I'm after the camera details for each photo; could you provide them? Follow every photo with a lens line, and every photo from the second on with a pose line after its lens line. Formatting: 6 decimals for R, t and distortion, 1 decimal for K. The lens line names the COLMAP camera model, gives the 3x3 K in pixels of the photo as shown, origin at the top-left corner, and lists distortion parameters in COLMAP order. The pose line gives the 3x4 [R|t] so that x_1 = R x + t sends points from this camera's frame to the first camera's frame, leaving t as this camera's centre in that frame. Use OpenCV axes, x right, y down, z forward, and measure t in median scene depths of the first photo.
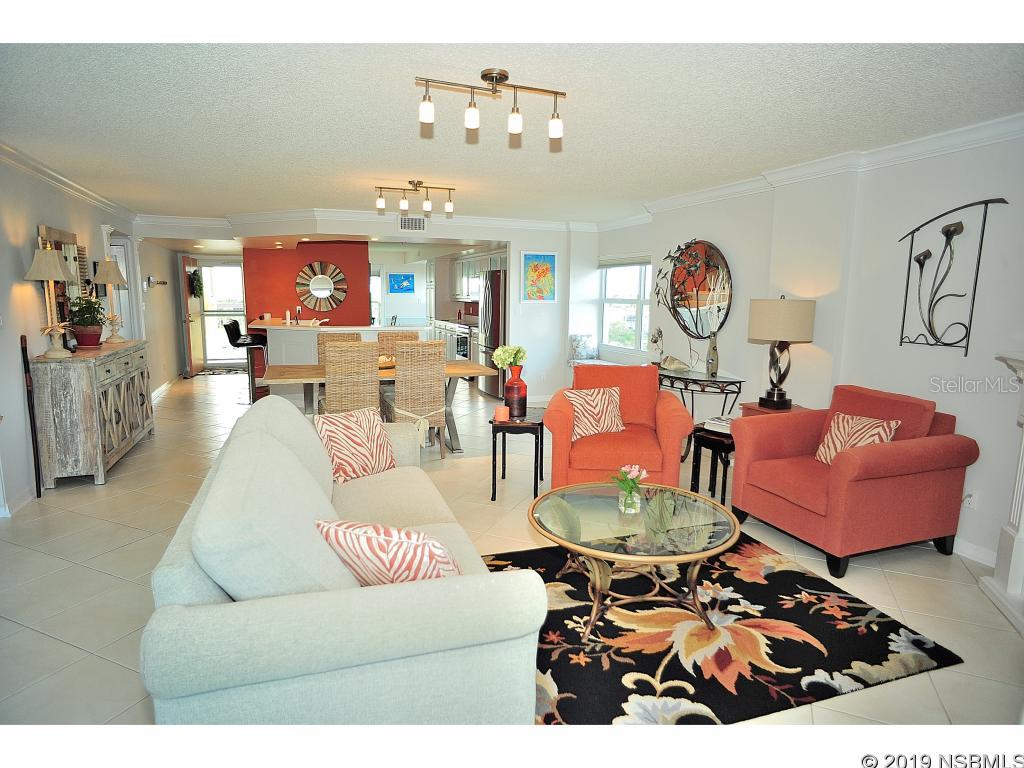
lens RADIAL K [[585.3, 0, 515.0], [0, 585.3, 389.0], [0, 0, 1]] dist [-0.086798, 0.060456]
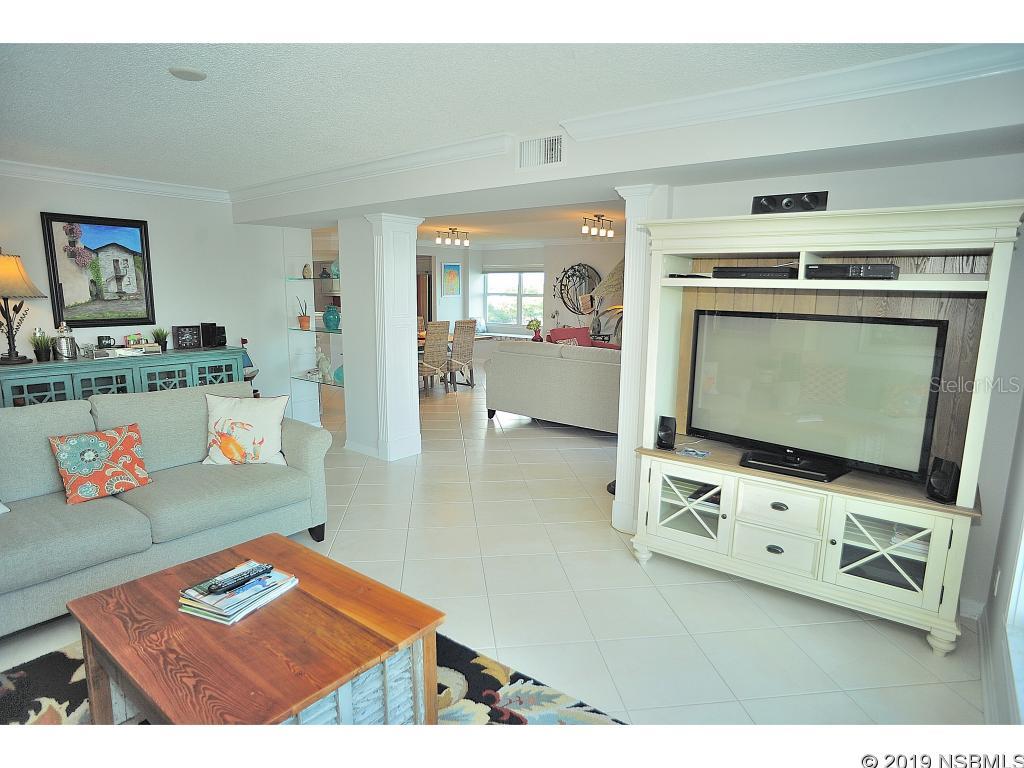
lens RADIAL K [[585.3, 0, 515.0], [0, 585.3, 389.0], [0, 0, 1]] dist [-0.086798, 0.060456]
pose [[0.861204, -0.092612, 0.499751, -0.820630], [0.082724, 0.995689, 0.041962, 0.055200], [-0.501483, 0.005204, 0.865152, -0.528038]]
